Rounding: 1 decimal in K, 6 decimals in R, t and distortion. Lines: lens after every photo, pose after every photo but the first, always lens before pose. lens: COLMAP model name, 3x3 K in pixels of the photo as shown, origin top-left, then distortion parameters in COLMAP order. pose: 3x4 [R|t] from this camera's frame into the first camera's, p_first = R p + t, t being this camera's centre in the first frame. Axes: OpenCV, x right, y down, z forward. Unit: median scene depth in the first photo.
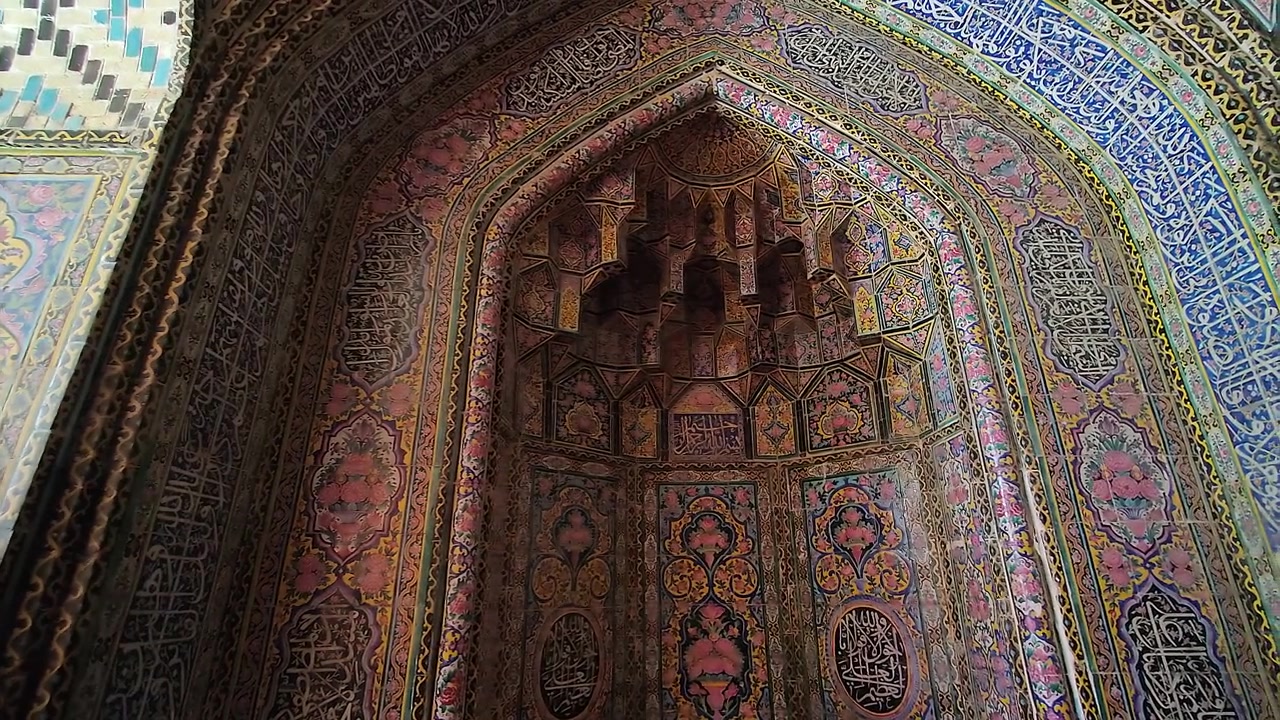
lens RADIAL K [[568.2, 0, 640.0], [0, 568.2, 360.0], [0, 0, 1]] dist [-0.000538, -0.000586]
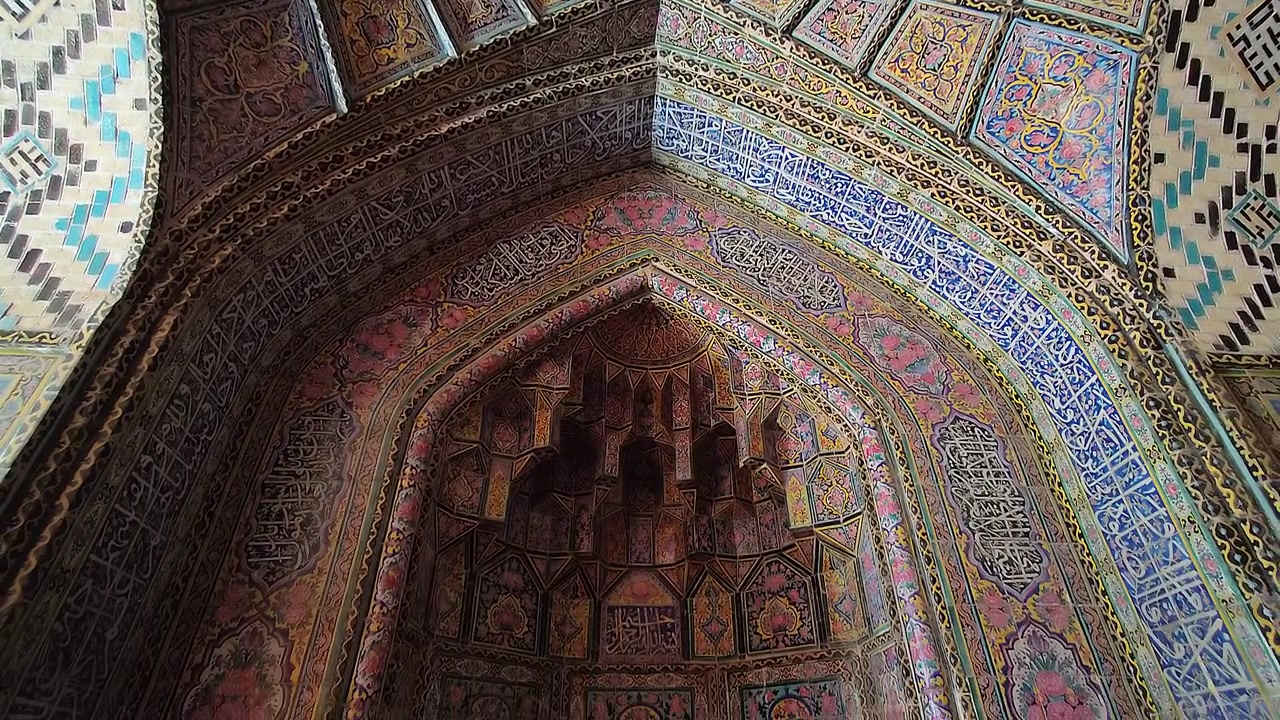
lens RADIAL K [[592.9, 0, 640.0], [0, 592.9, 360.0], [0, 0, 1]] dist [-0.001337, 0.000276]
pose [[0.999449, 0.016702, 0.028673, 0.099085], [-0.009694, 0.973359, -0.229082, -0.096522], [-0.031736, 0.228678, 0.972985, -0.055930]]
